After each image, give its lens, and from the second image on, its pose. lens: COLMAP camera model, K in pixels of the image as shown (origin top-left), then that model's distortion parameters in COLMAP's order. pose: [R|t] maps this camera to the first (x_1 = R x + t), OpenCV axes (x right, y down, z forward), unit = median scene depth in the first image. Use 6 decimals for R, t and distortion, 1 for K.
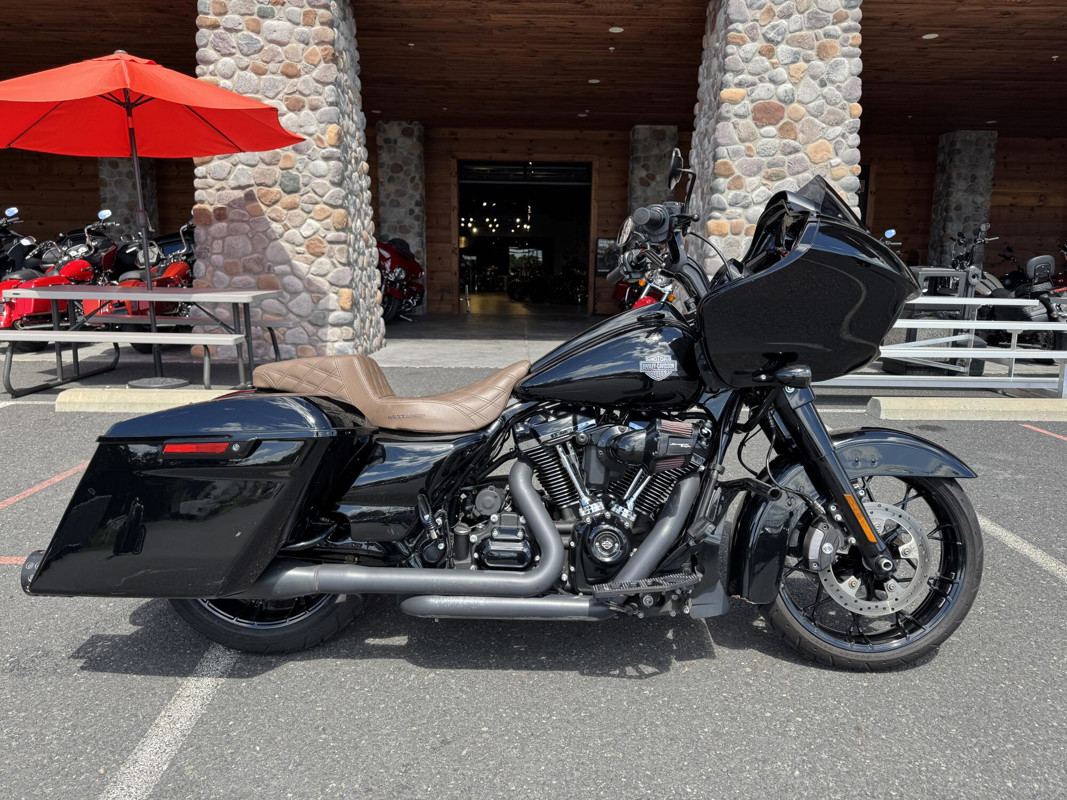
lens RADIAL K [[748.7, 0, 535.7], [0, 748.7, 389.7], [0, 0, 1]] dist [0.040188, -0.043275]
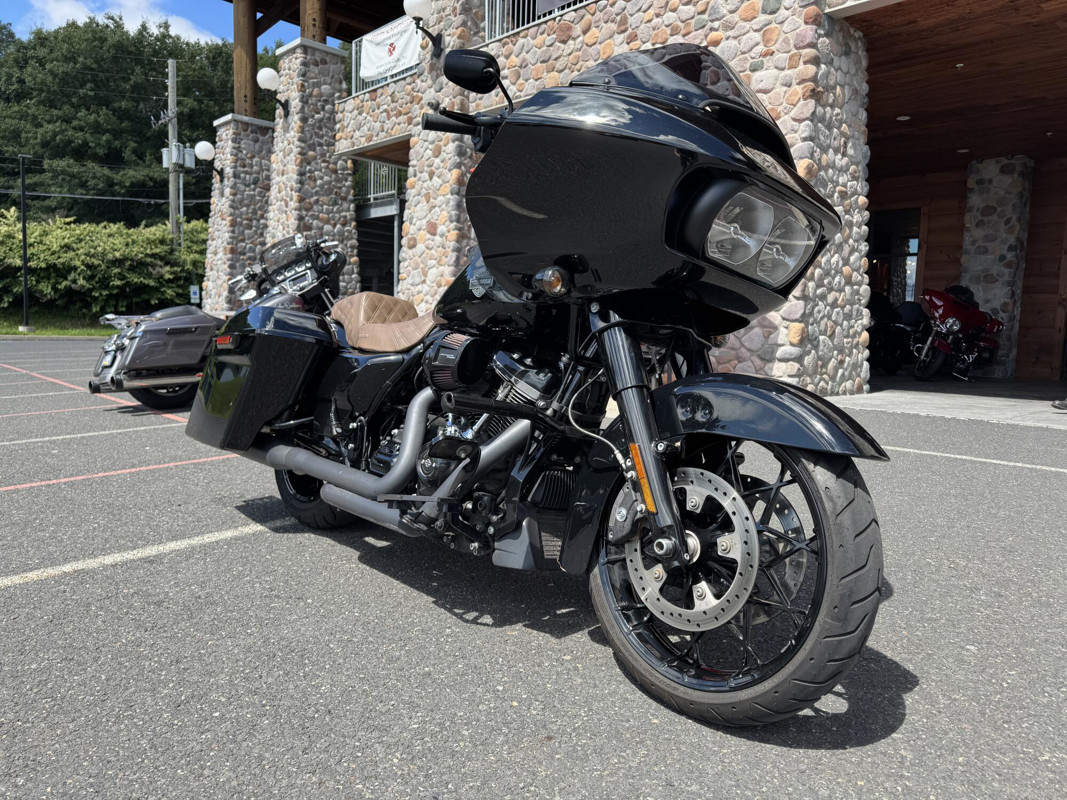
lens RADIAL K [[748.7, 0, 528.9], [0, 748.7, 385.8], [0, 0, 1]] dist [0.040188, -0.043275]
pose [[0.687269, 0.065620, -0.723433, 0.837214], [-0.136302, 0.989872, -0.039701, 0.119107], [0.713501, 0.125890, 0.689252, 0.373730]]
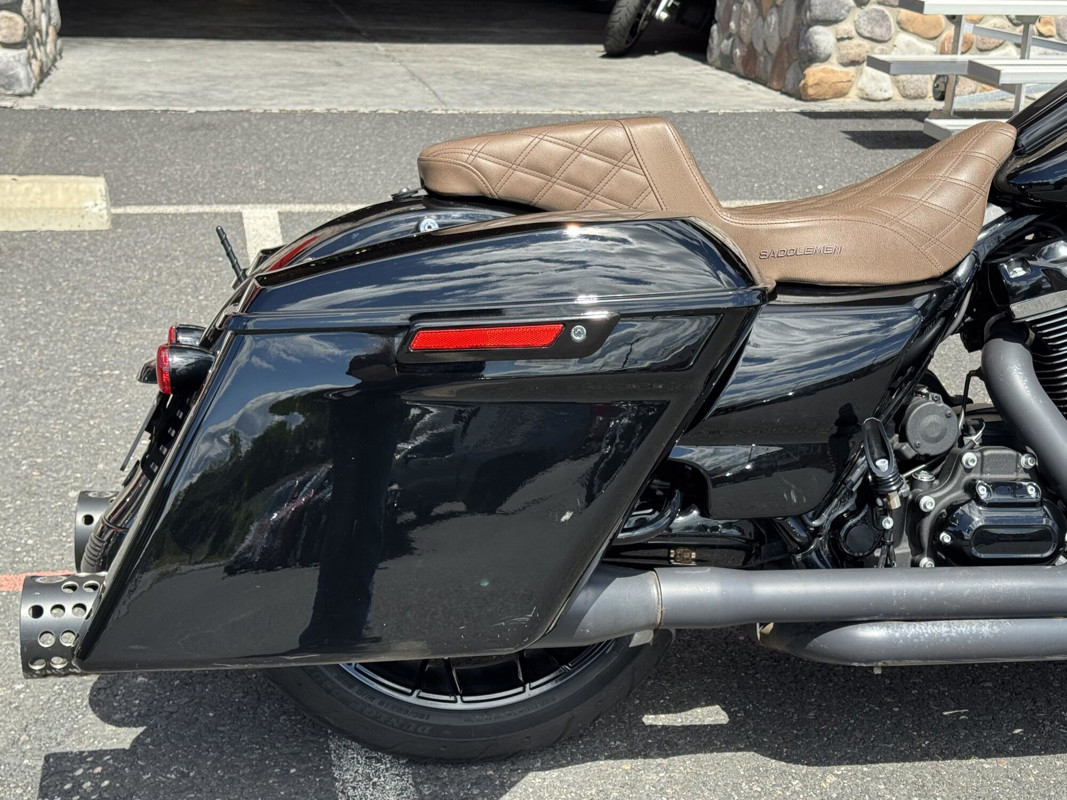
lens RADIAL K [[1676.3, 0, 531.9], [0, 1676.3, 407.0], [0, 0, 1]] dist [0.085017, 0.000000]
pose [[0.986081, -0.038688, 0.161699, -0.492064], [0.013583, 0.988045, 0.153568, -0.030981], [-0.165707, -0.149234, 0.974818, -0.002166]]
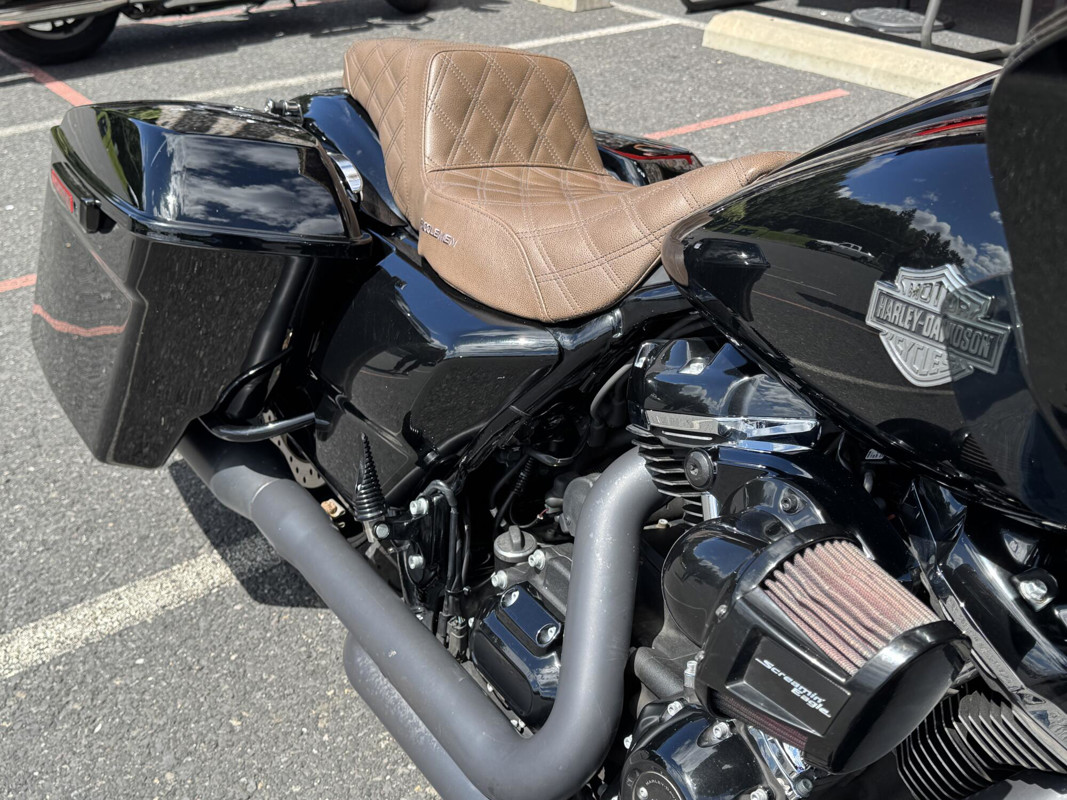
lens RADIAL K [[1184.5, 0, 533.2], [0, 1184.5, 404.7], [0, 0, 1]] dist [0.081906, 0.000000]
pose [[0.589227, 0.374198, -0.716092, 0.333648], [-0.137509, 0.919802, 0.367500, -0.116383], [0.796180, -0.118071, 0.593428, 0.637337]]
